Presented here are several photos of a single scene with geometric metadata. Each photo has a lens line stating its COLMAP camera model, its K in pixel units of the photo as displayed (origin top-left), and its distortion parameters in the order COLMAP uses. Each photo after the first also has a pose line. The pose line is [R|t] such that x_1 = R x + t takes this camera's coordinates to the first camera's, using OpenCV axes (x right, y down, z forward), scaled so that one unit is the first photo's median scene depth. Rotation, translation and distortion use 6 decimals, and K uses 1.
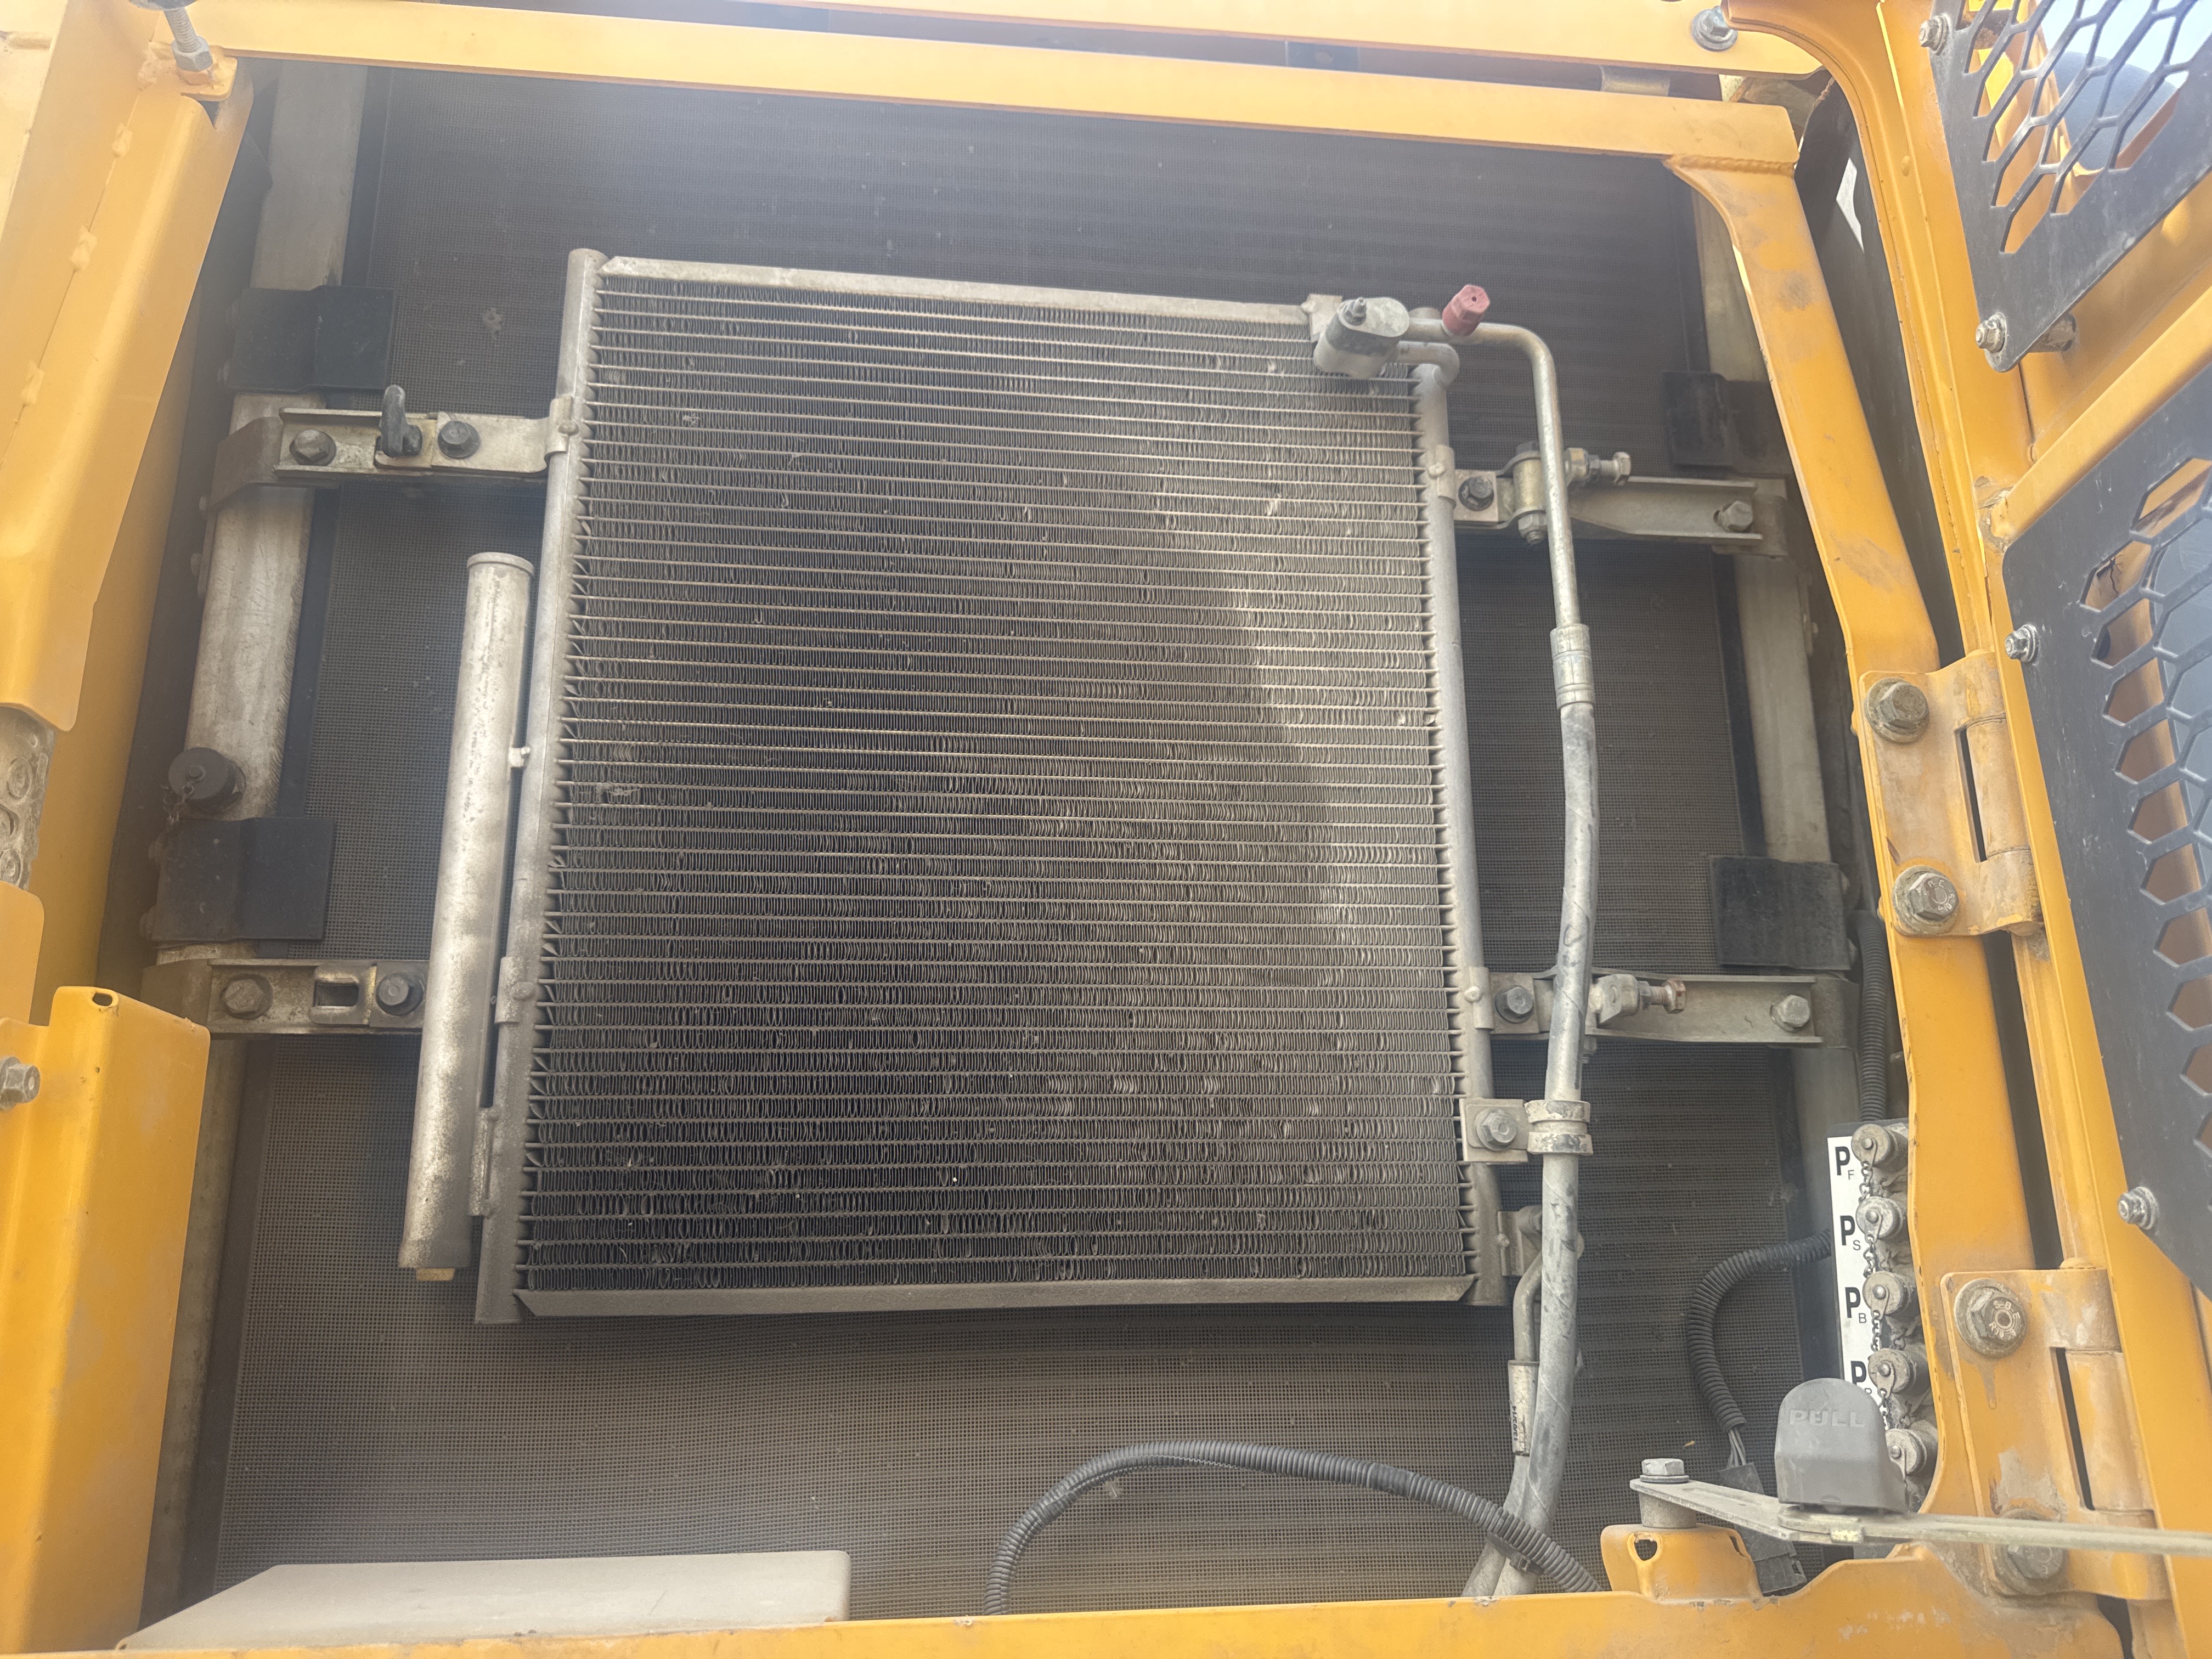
lens RADIAL K [[1651.6, 0, 1085.2], [0, 1651.6, 831.9], [0, 0, 1]] dist [0.153458, -0.376558]
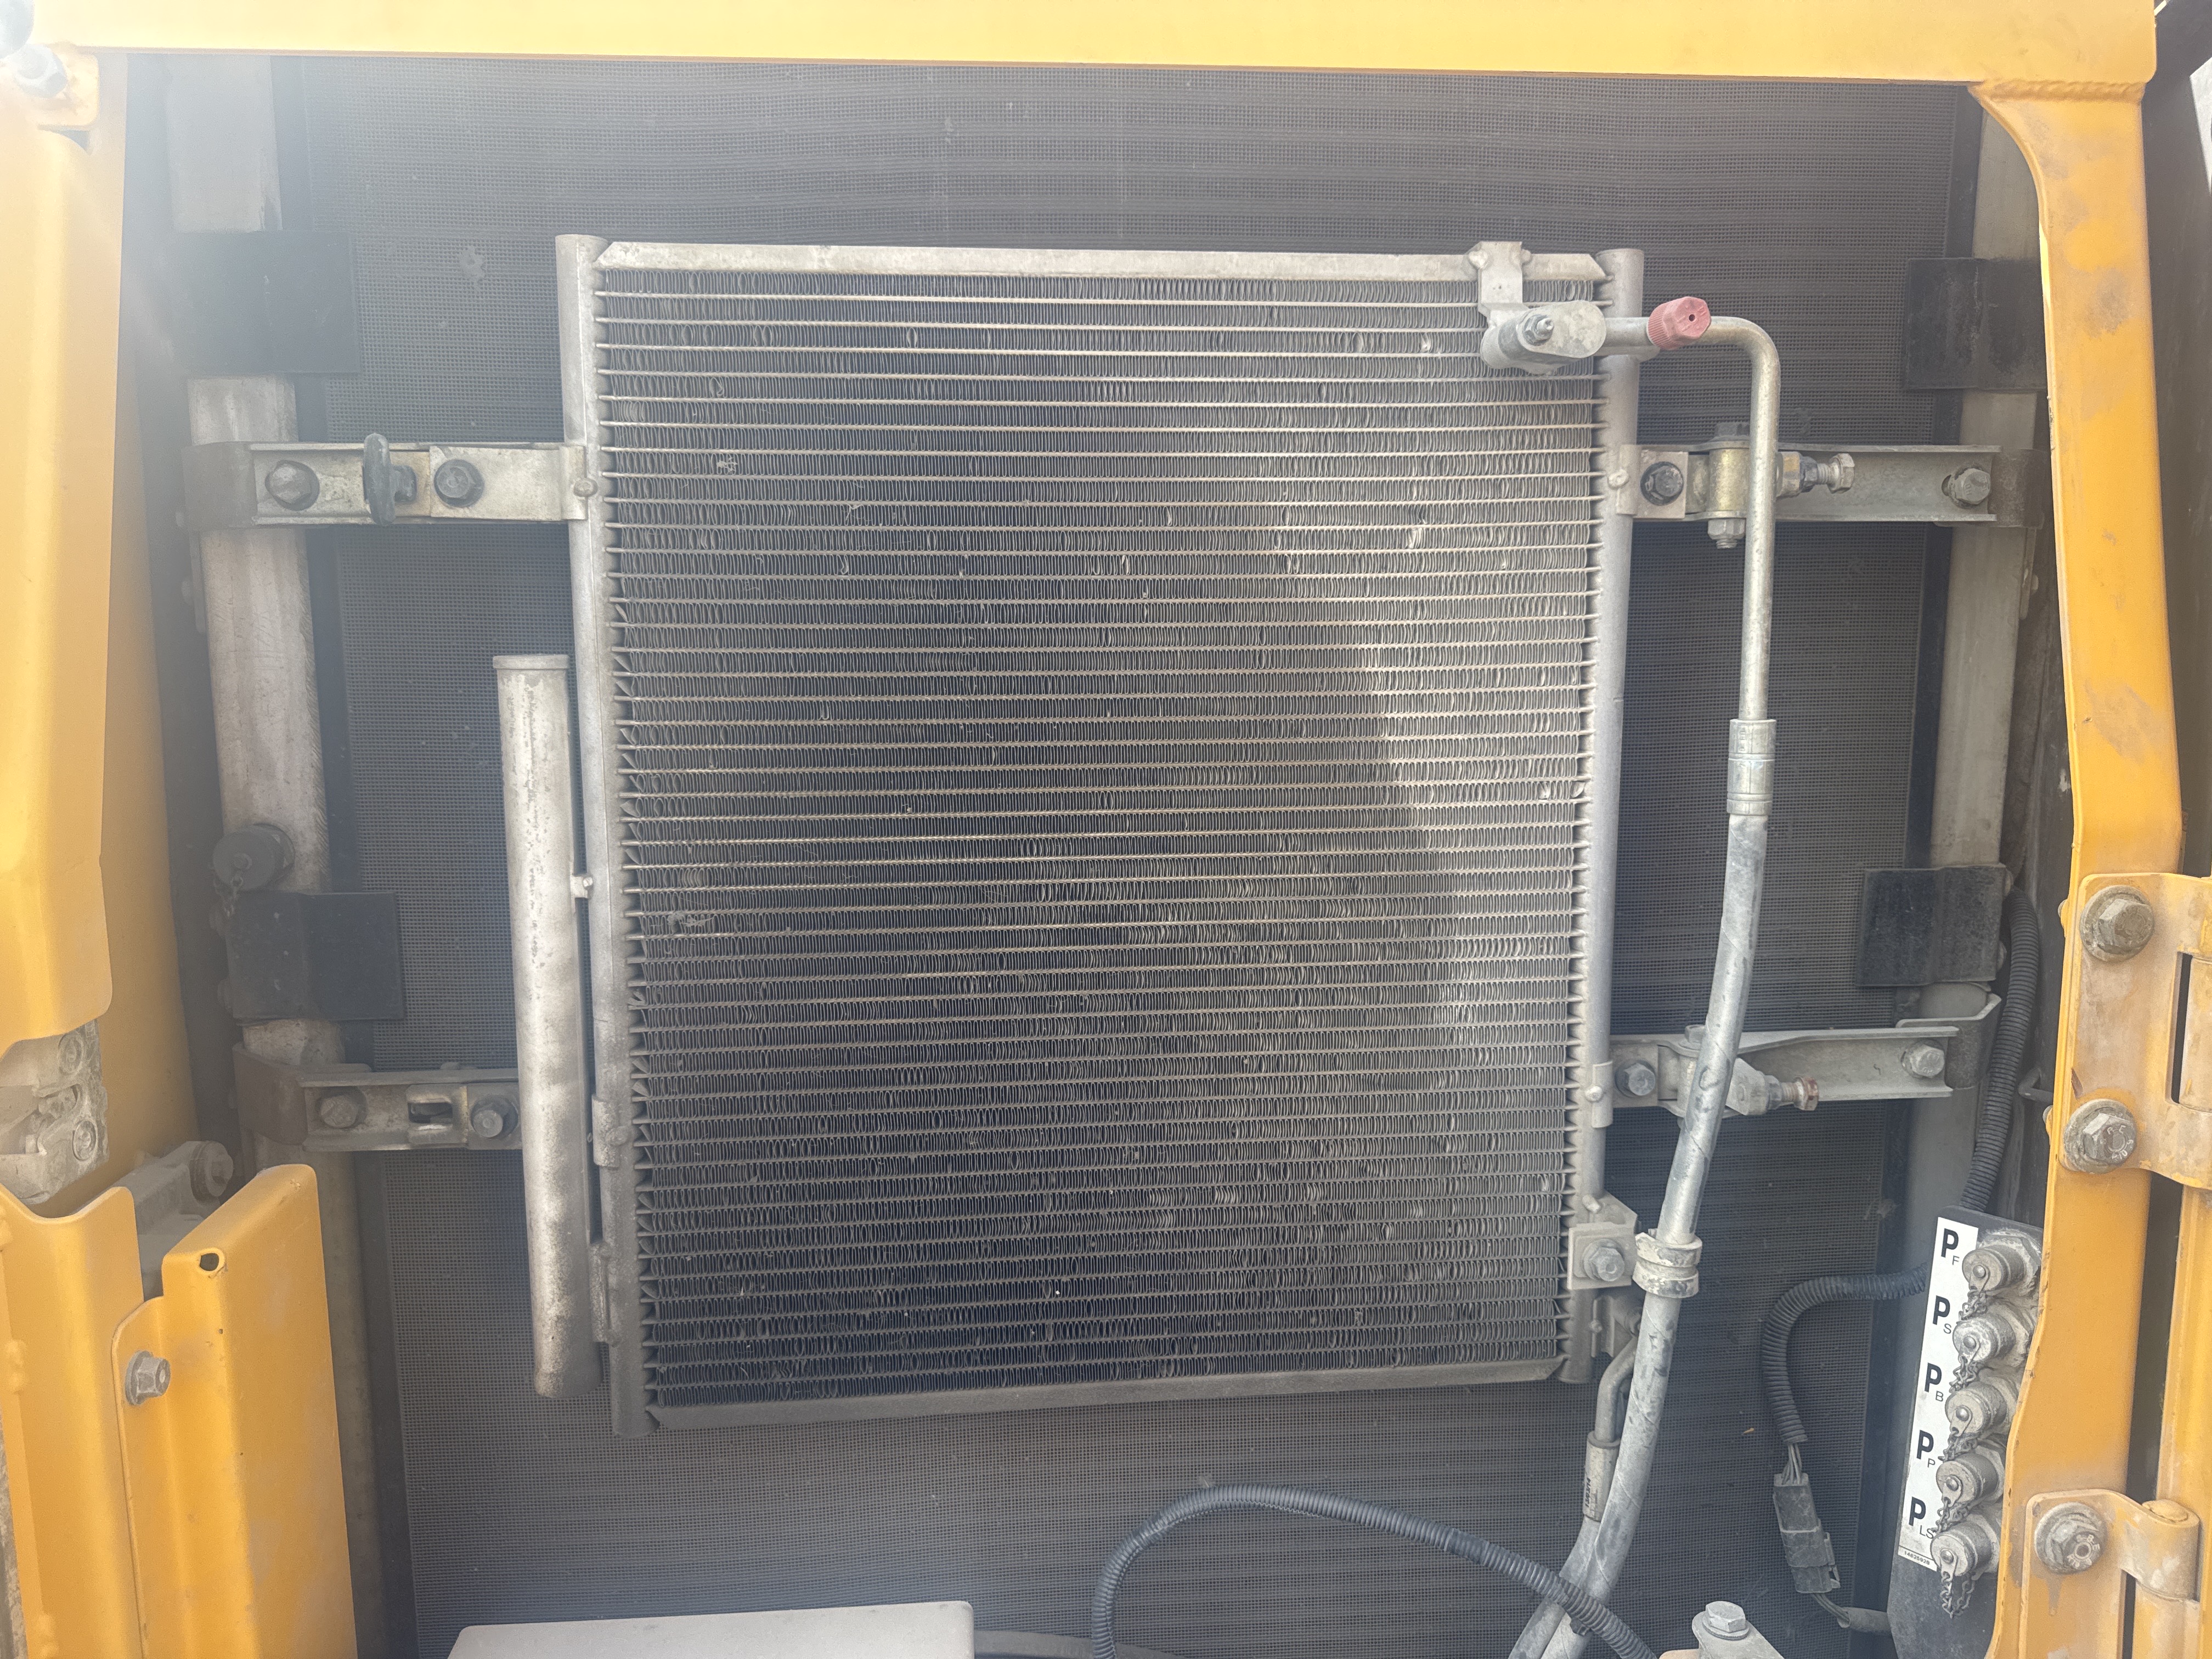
lens RADIAL K [[1638.9, 0, 1094.0], [0, 1638.9, 838.7], [0, 0, 1]] dist [0.113091, -0.196786]
pose [[0.999042, 0.008465, -0.042938, -0.014501], [0.009603, 0.914810, 0.403769, -0.431944], [0.042698, -0.403795, 0.913853, 0.180165]]
